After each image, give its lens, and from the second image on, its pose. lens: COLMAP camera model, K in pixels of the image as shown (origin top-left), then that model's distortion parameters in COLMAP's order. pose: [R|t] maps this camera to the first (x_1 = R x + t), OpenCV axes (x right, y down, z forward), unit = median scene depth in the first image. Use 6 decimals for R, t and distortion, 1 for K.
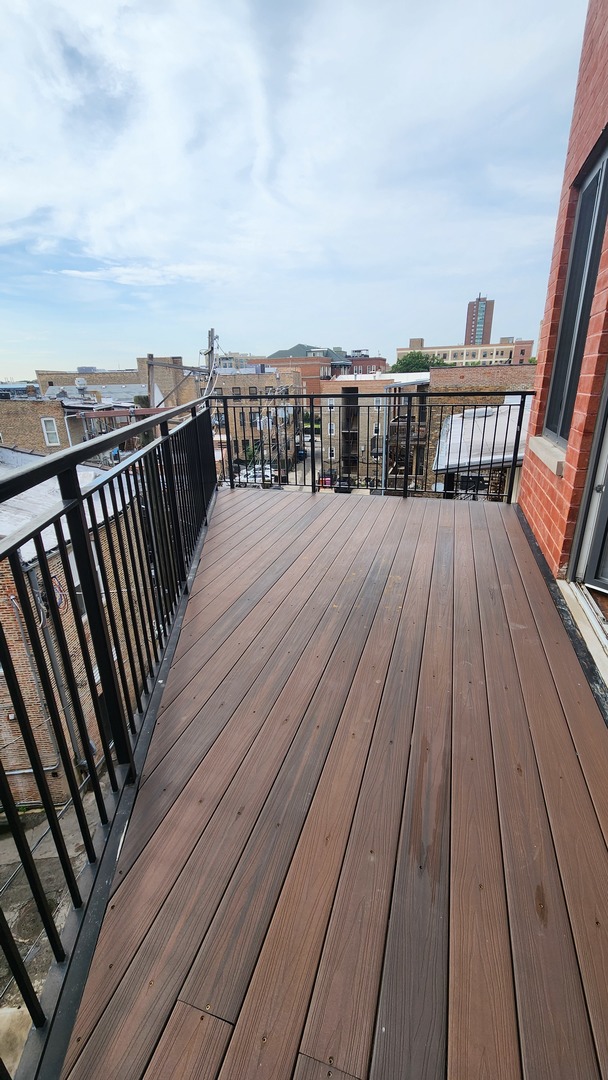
lens RADIAL K [[441.7, 0, 298.1], [0, 441.7, 539.6], [0, 0, 1]] dist [0.000893, 0.000142]
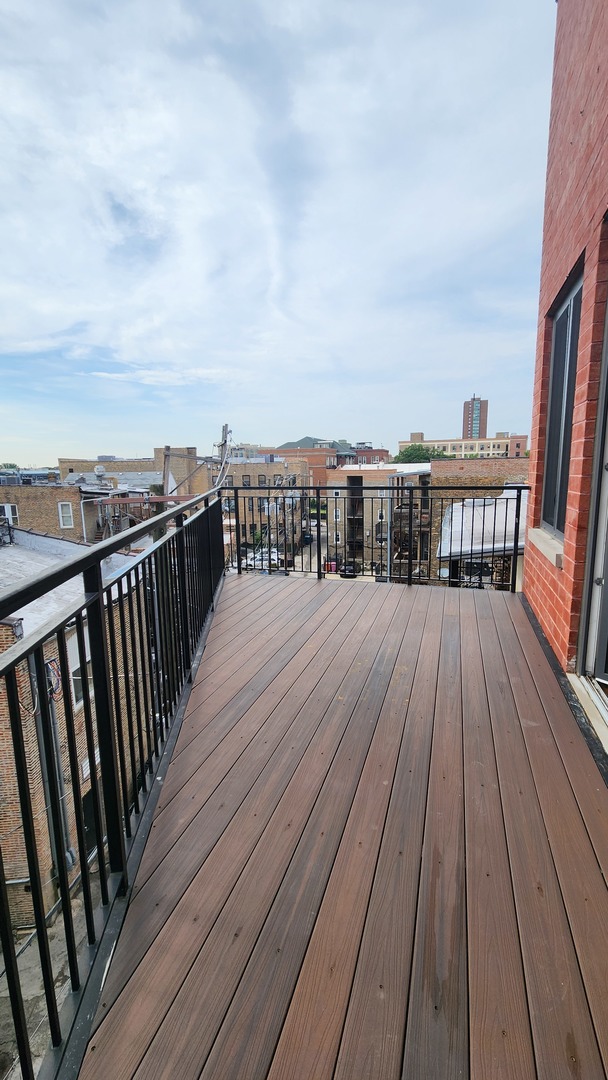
lens RADIAL K [[441.7, 0, 298.1], [0, 441.7, 539.6], [0, 0, 1]] dist [0.000893, 0.000142]
pose [[0.999841, 0.010941, -0.014083, -0.000298], [-0.013377, 0.982362, -0.186512, -0.008020], [0.011794, 0.186671, 0.982352, -0.022601]]
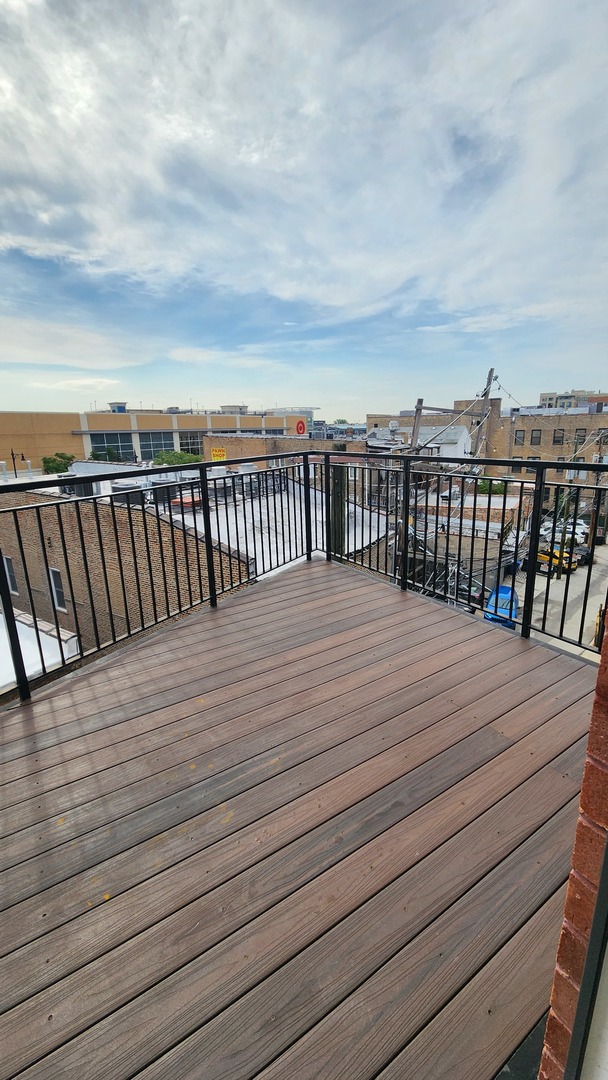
lens RADIAL K [[438.6, 0, 301.8], [0, 438.6, 535.6], [0, 0, 1]] dist [-0.000140, 0.000310]
pose [[0.775486, 0.152914, -0.612567, 0.476207], [-0.207986, 0.977944, -0.019180, -0.210882], [0.596123, 0.142279, 0.790186, 0.501099]]
